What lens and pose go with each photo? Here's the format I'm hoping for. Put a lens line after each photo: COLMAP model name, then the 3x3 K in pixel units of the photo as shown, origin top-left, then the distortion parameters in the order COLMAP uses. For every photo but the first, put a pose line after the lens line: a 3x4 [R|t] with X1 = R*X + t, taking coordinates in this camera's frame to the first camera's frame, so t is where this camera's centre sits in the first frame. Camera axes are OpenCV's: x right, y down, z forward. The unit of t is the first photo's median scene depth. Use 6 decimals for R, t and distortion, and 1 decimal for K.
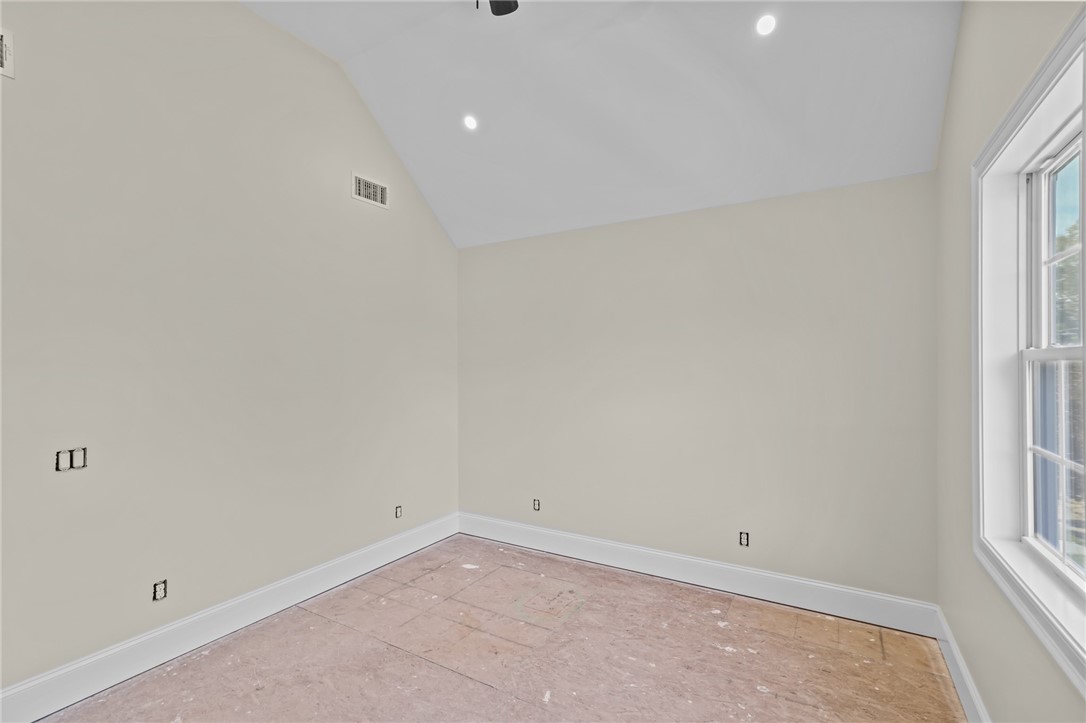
lens RADIAL K [[493.6, 0, 543.3], [0, 493.6, 362.6], [0, 0, 1]] dist [-0.017721, 0.014544]
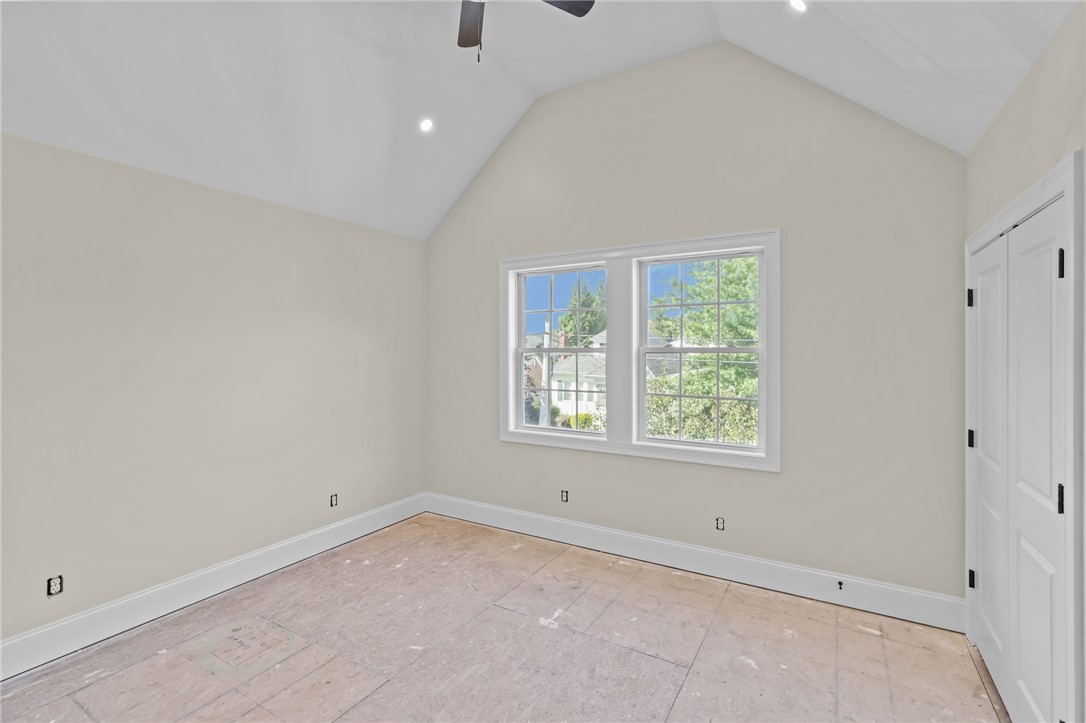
lens RADIAL K [[493.6, 0, 535.6], [0, 493.6, 361.7], [0, 0, 1]] dist [-0.017721, 0.014544]
pose [[0.002422, -0.019234, 0.999812, -0.787852], [-0.001413, 0.999814, 0.019237, -0.003605], [-0.999996, -0.001459, 0.002394, 0.509371]]
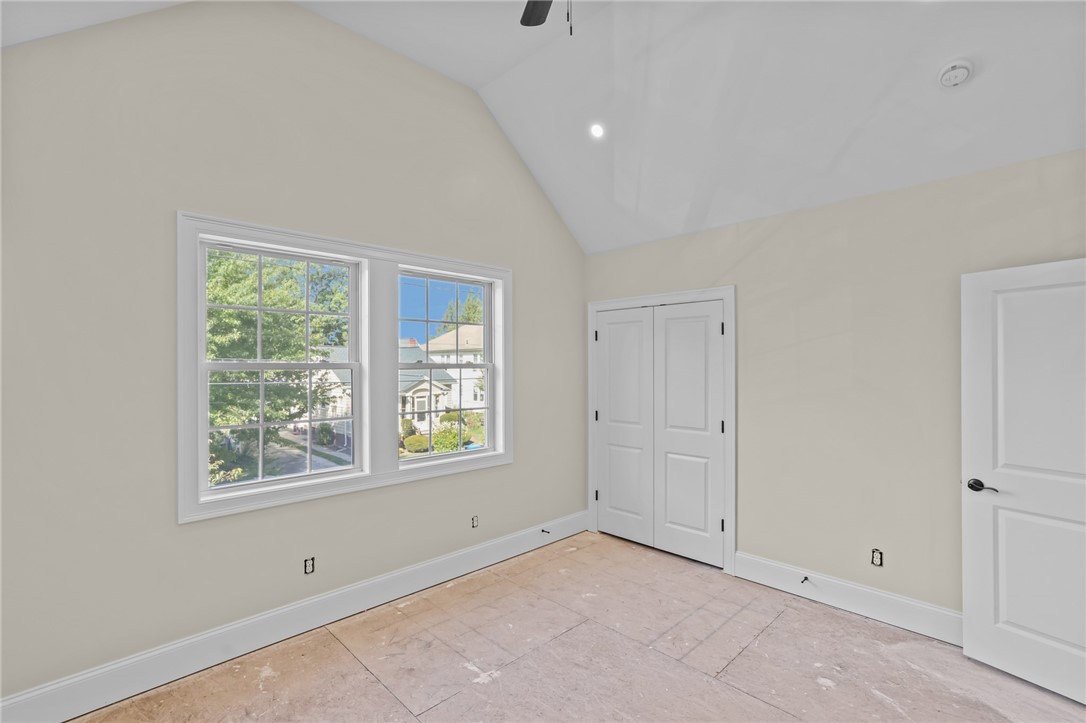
lens RADIAL K [[493.6, 0, 549.5], [0, 493.6, 366.8], [0, 0, 1]] dist [-0.017721, 0.014544]
pose [[-0.970249, 0.007390, 0.241997, -0.202165], [0.007326, 0.999972, -0.001164, -0.001894], [-0.241999, 0.000644, -0.970276, 1.206424]]
